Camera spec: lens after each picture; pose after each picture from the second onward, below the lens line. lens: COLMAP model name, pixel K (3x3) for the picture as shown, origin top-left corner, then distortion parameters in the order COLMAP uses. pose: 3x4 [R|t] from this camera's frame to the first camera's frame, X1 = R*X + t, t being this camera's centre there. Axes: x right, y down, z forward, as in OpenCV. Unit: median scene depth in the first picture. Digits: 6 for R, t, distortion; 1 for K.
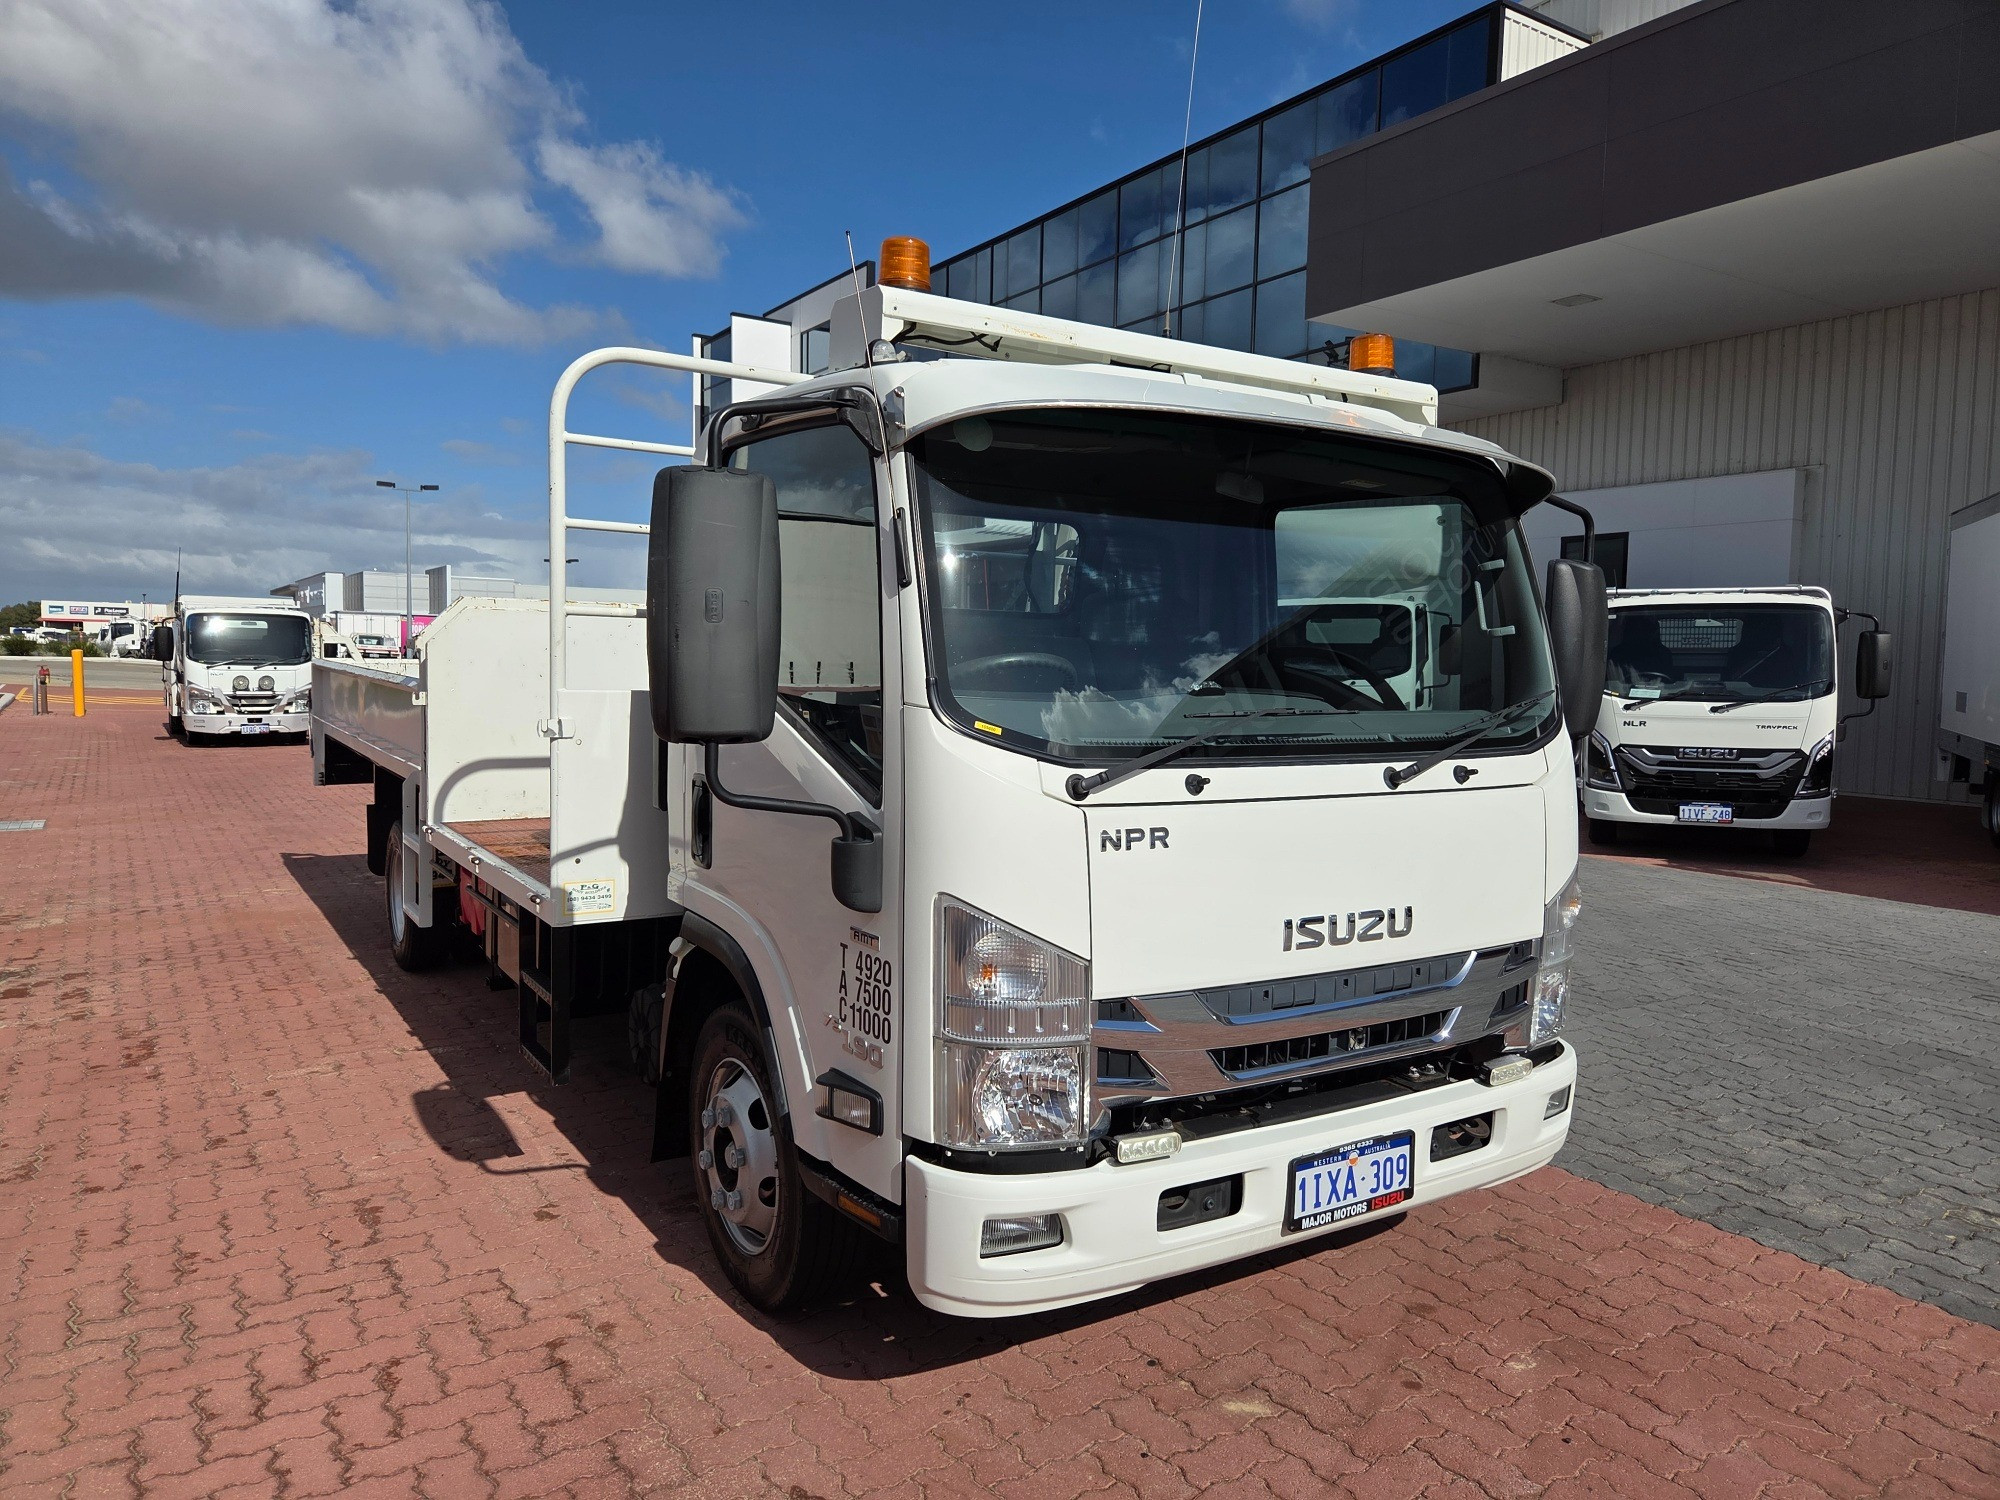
lens RADIAL K [[1338.7, 0, 995.7], [0, 1338.7, 738.9], [0, 0, 1]] dist [0.066005, -0.050300]
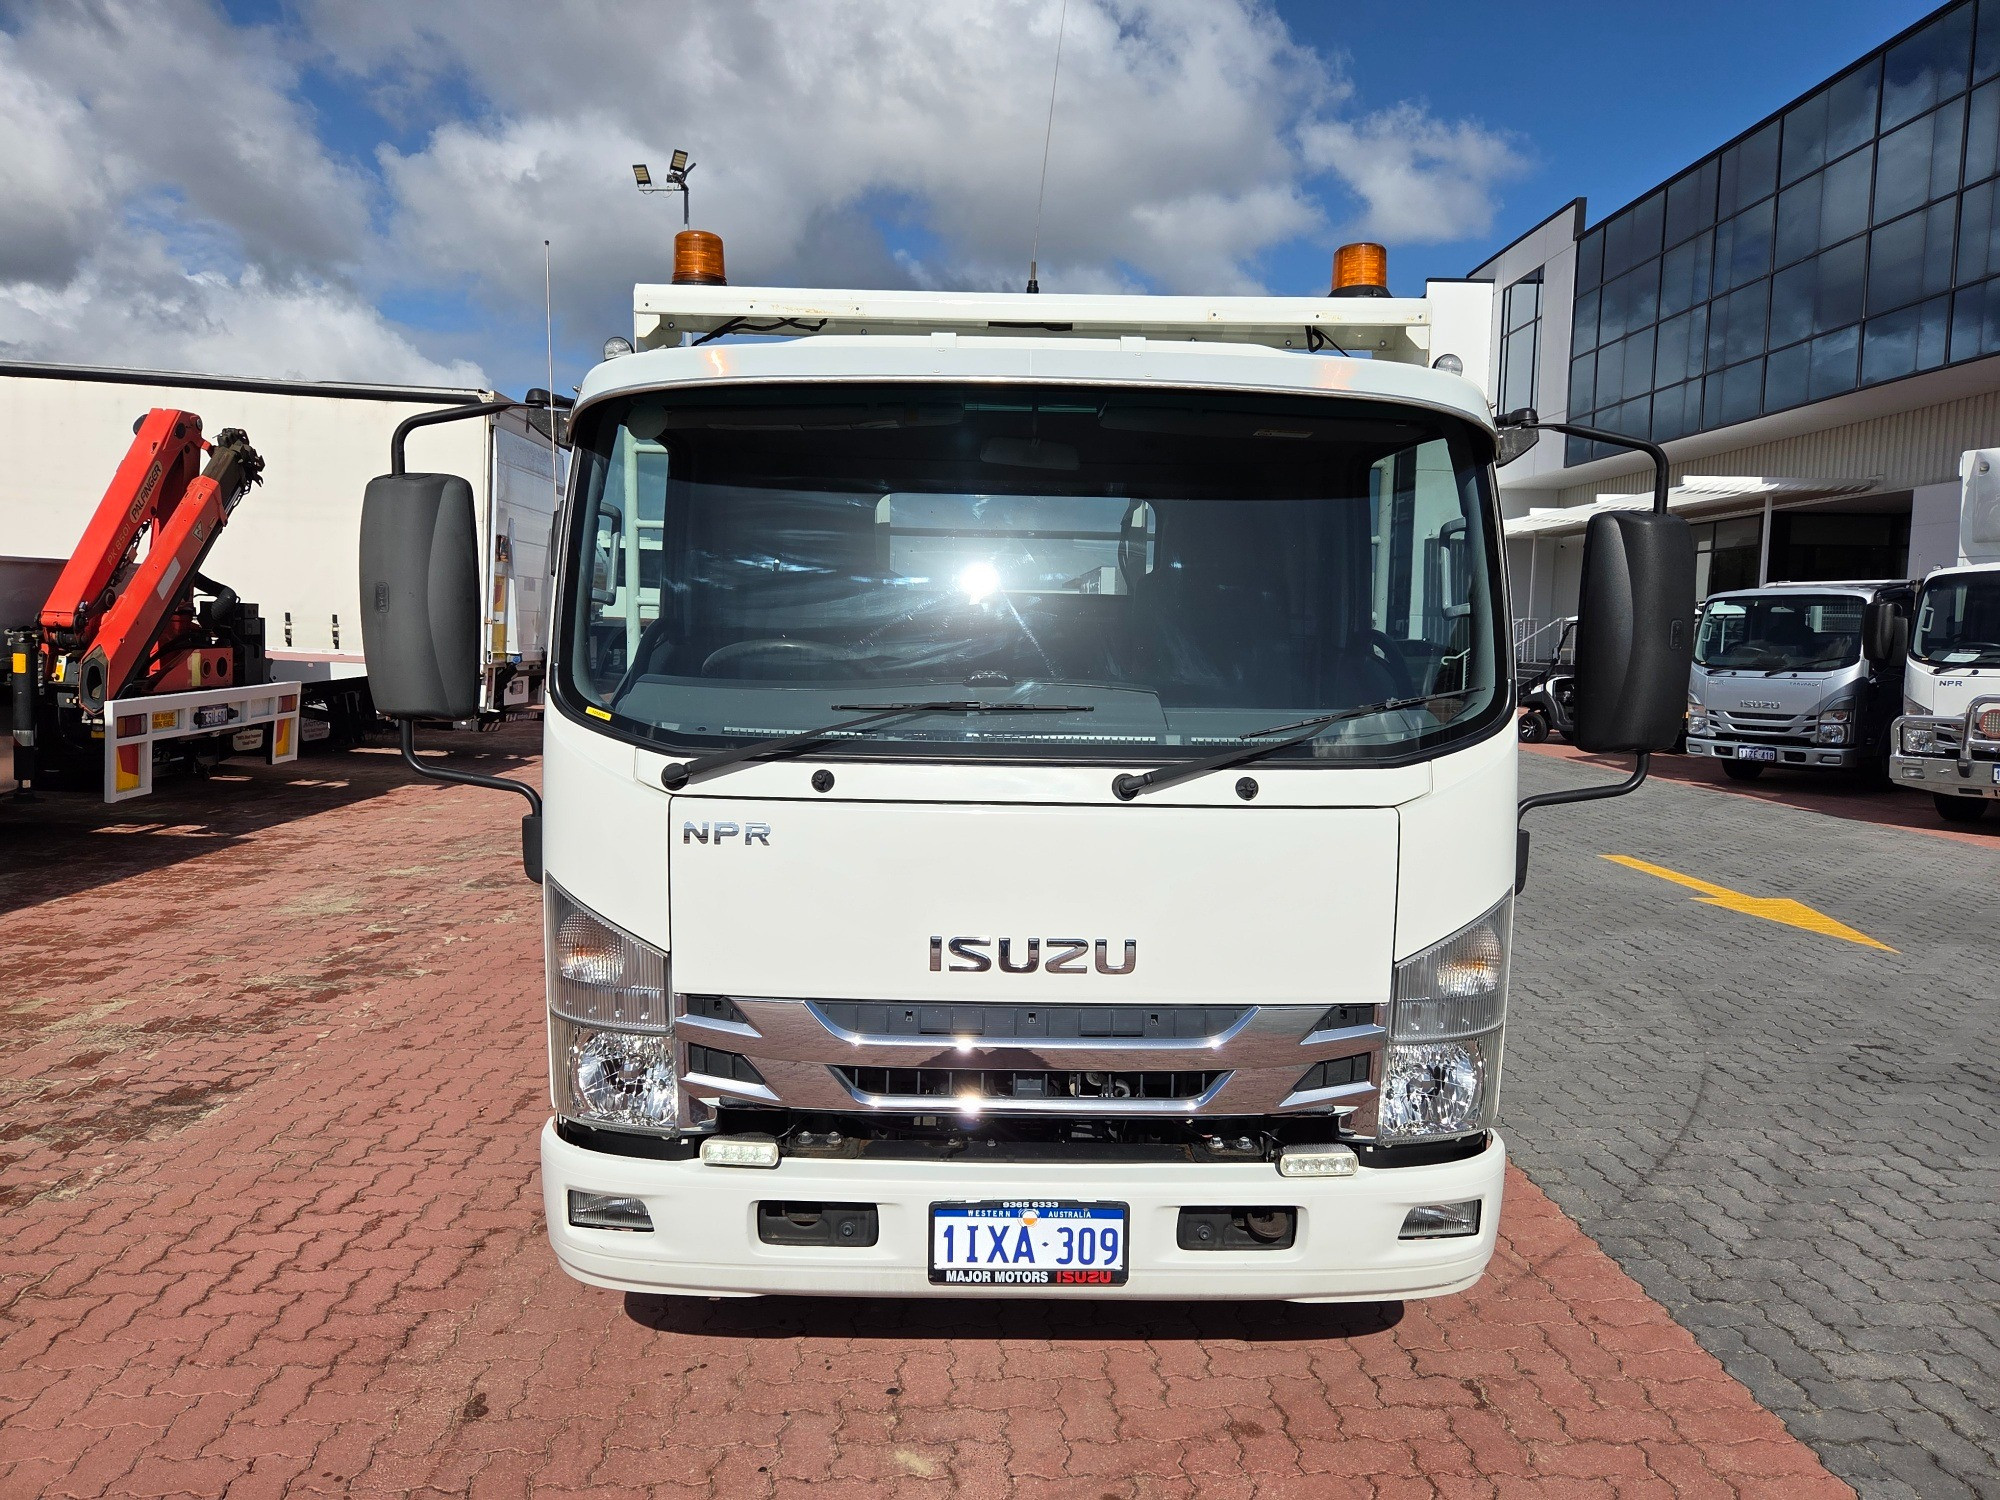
lens RADIAL K [[1338.7, 0, 995.7], [0, 1338.7, 738.9], [0, 0, 1]] dist [0.066005, -0.050300]
pose [[0.855184, 0.037599, -0.516959, 0.681585], [-0.030800, 0.999289, 0.021729, -0.018047], [0.517408, -0.002660, 0.855734, 0.240173]]
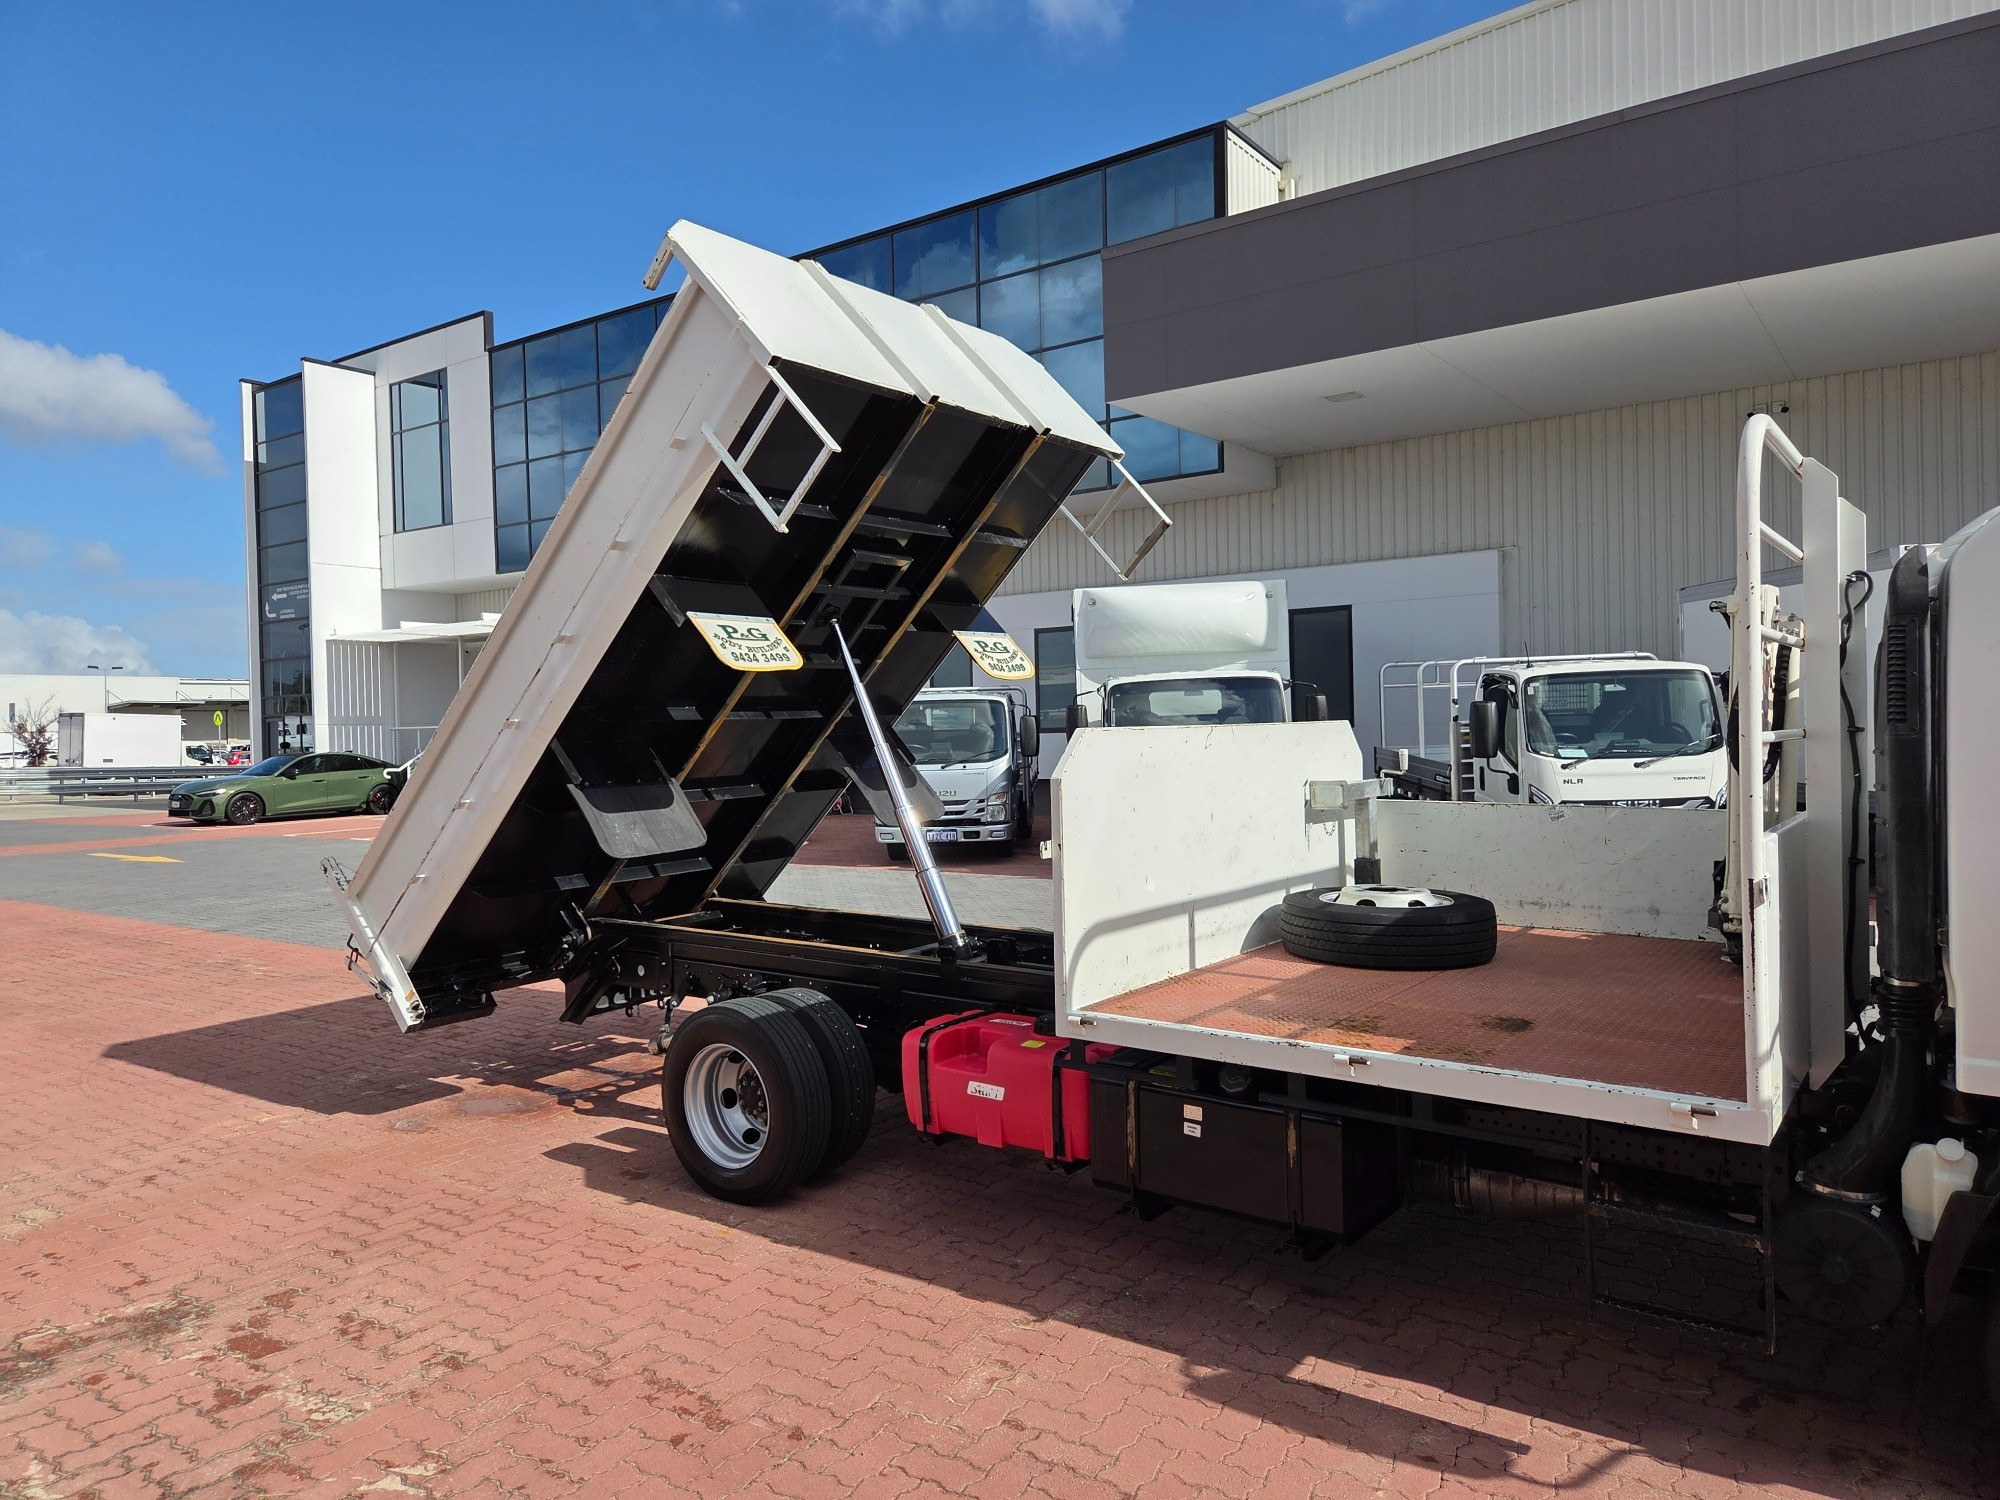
lens RADIAL K [[1337.9, 0, 972.1], [0, 1337.9, 734.3], [0, 0, 1]] dist [0.062689, -0.050796]
pose [[0.935981, -0.040948, 0.349662, -1.312115], [0.059969, 0.997241, -0.043741, -0.112035], [-0.346906, 0.061910, 0.935854, 0.552709]]
